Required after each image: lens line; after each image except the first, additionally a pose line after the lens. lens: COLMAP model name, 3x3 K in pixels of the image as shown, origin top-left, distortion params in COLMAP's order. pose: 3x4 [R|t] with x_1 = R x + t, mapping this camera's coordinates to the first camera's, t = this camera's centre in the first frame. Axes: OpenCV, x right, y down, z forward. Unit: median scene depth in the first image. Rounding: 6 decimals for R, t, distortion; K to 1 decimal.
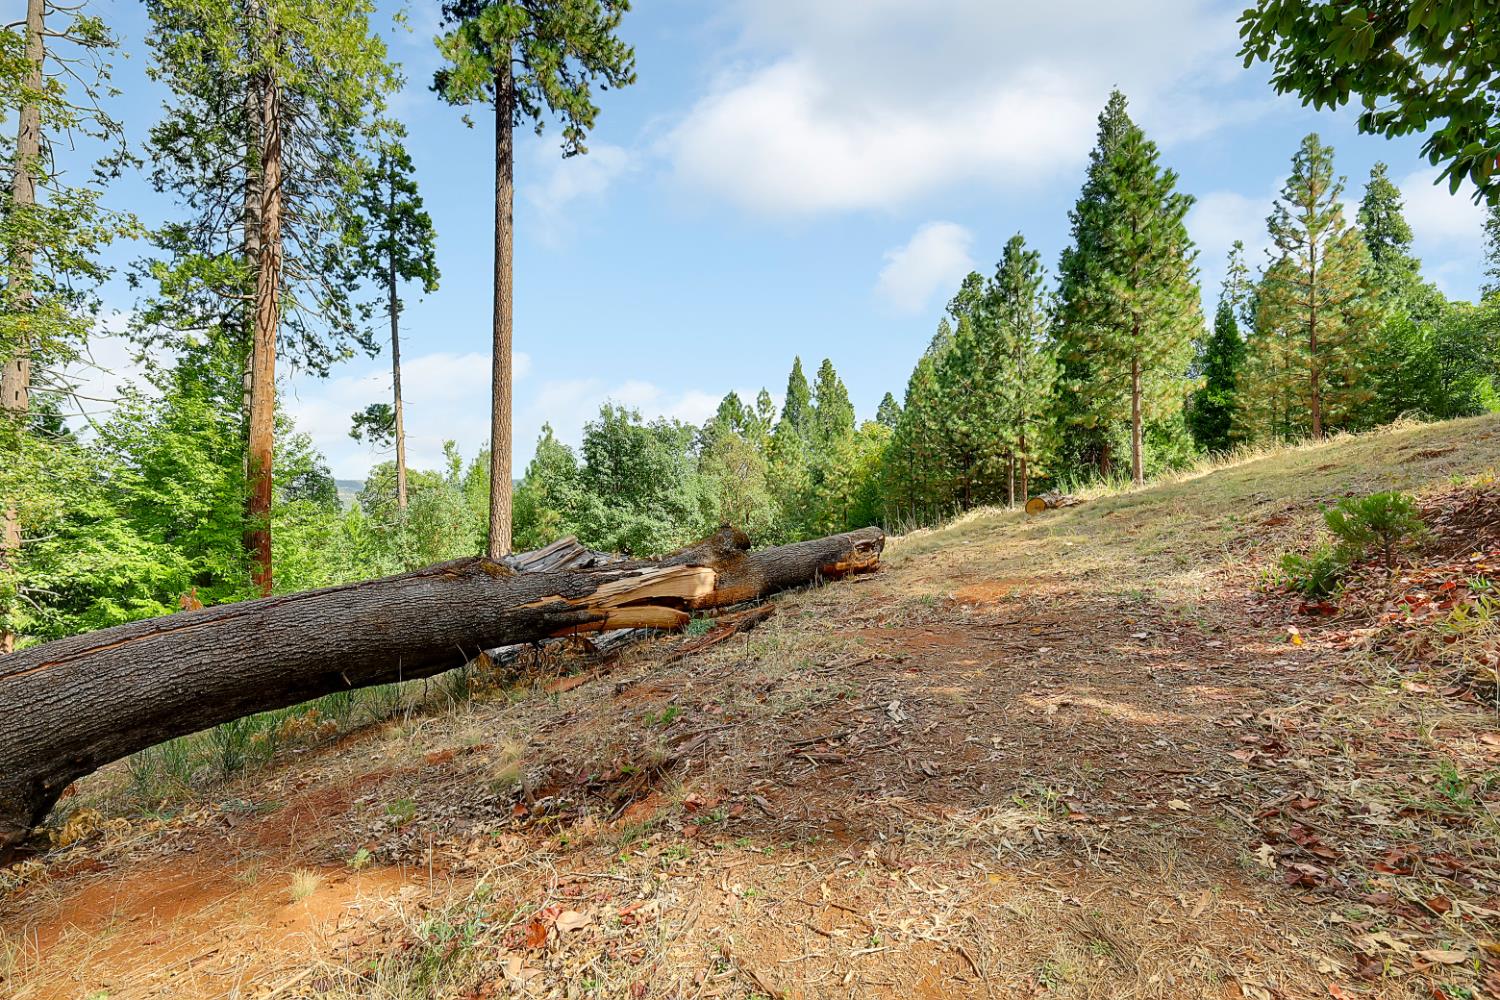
lens RADIAL K [[649.8, 0, 748.9], [0, 649.8, 501.0], [0, 0, 1]] dist [0.003783, -0.001174]
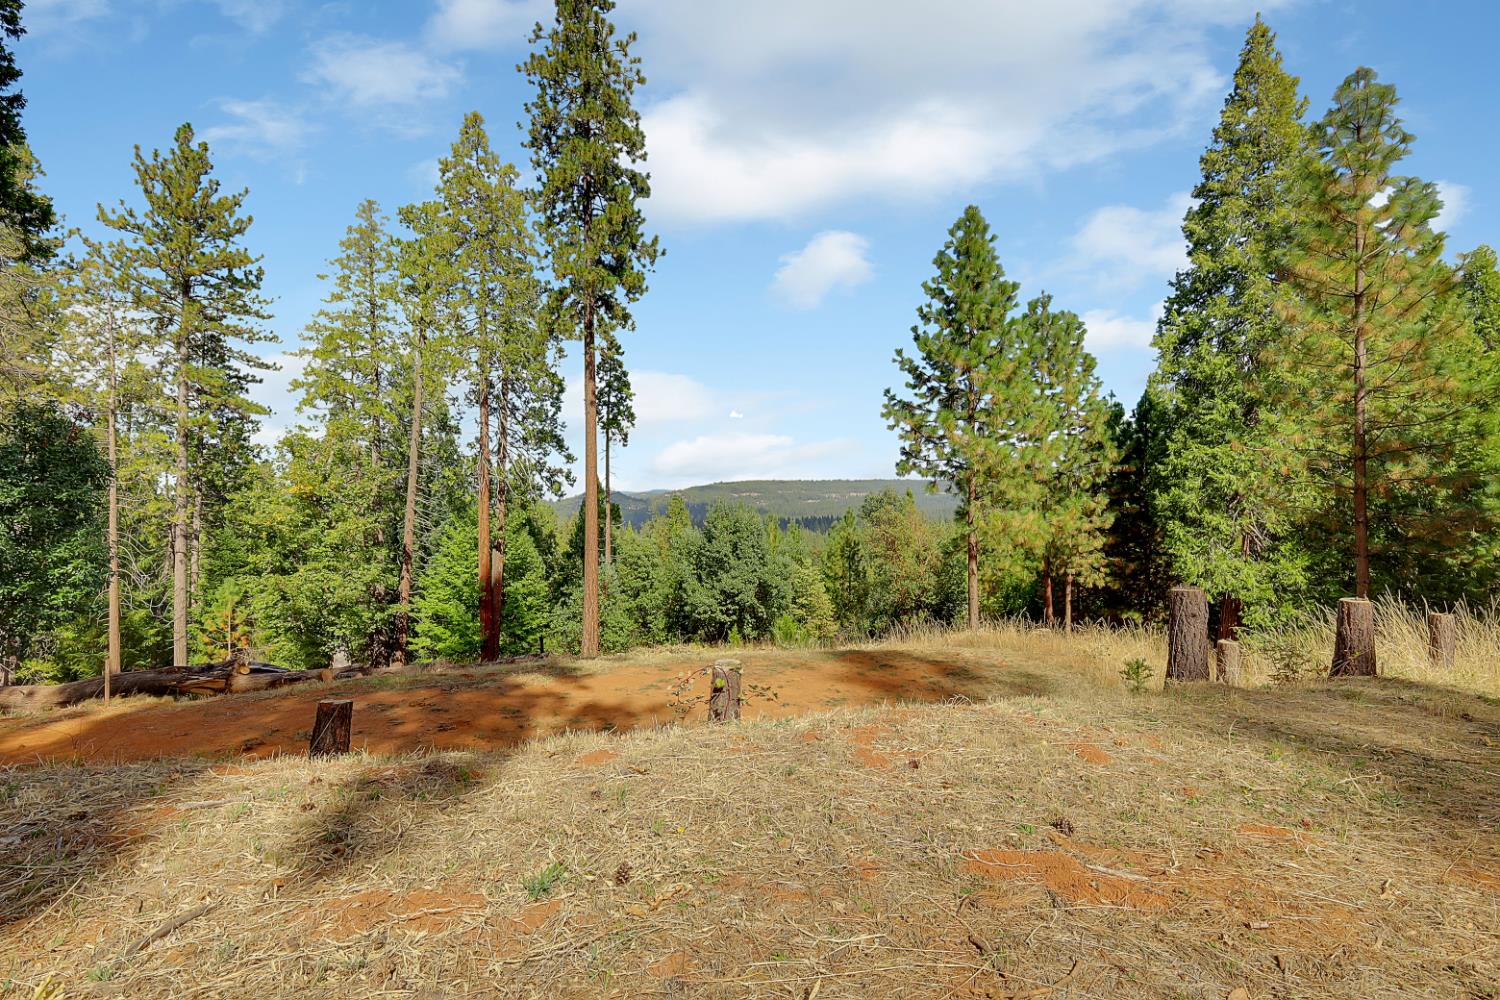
lens RADIAL K [[649.8, 0, 752.5], [0, 649.8, 496.4], [0, 0, 1]] dist [0.003783, -0.001174]
pose [[0.672250, 0.000469, -0.740324, 0.847639], [-0.002378, 0.999996, -0.001526, -0.164476], [0.740320, 0.002786, 0.672249, 0.188820]]
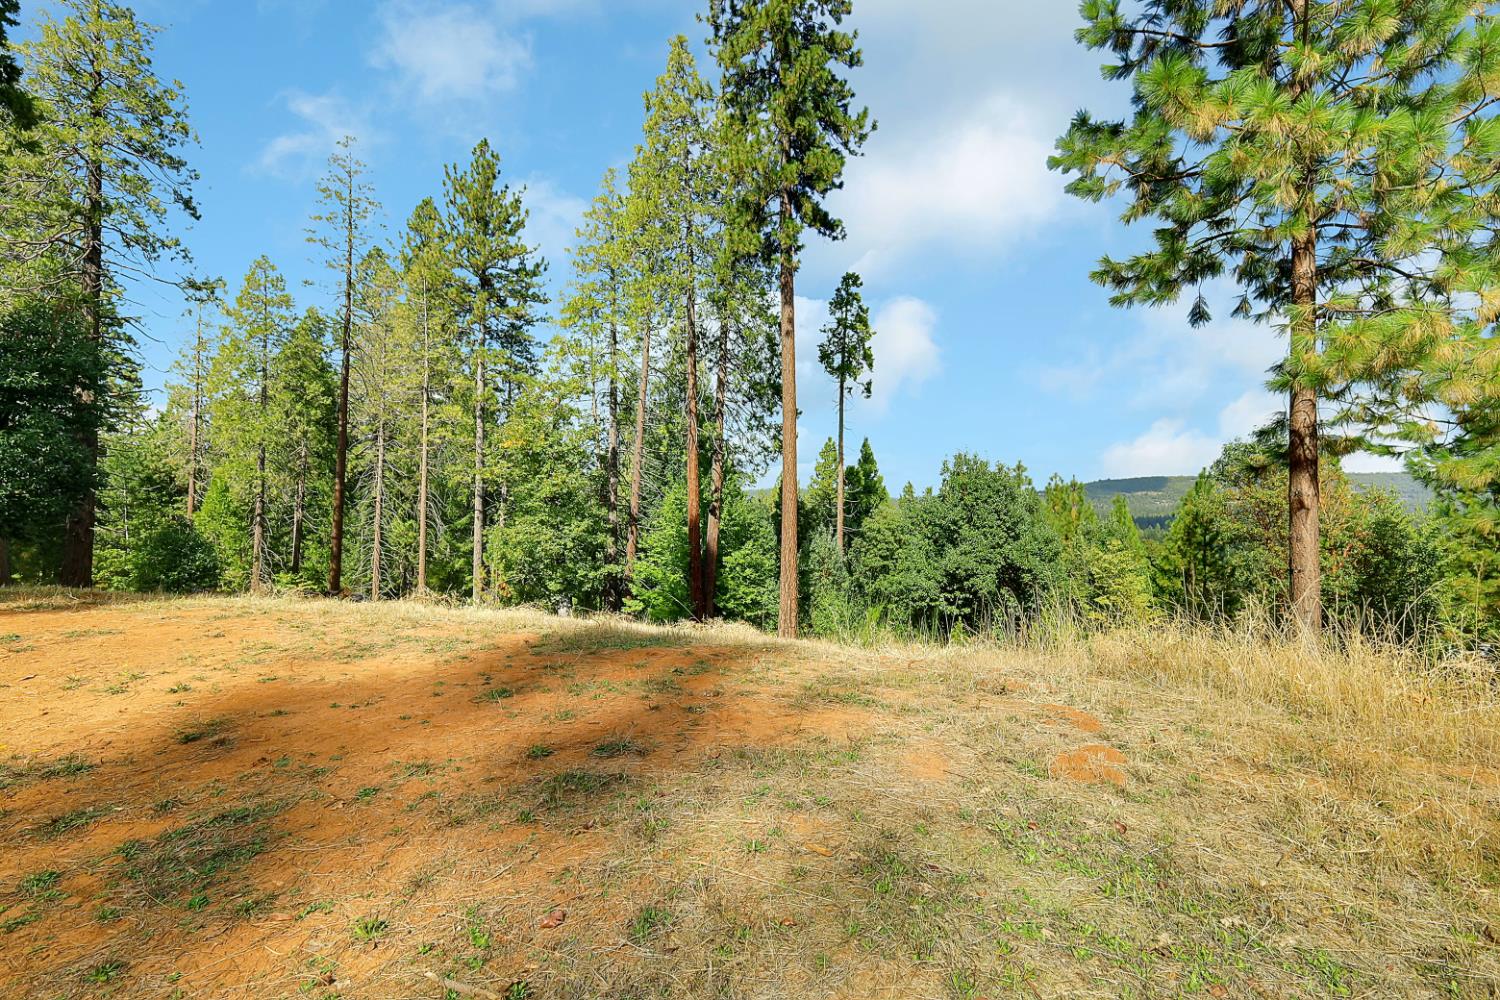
lens RADIAL K [[649.8, 0, 747.9], [0, 649.8, 497.1], [0, 0, 1]] dist [0.003783, -0.001174]
pose [[0.184008, 0.003106, -0.982920, 0.714192], [-0.002906, 0.999992, 0.002616, -0.088415], [0.982920, 0.002375, 0.184016, 0.552241]]
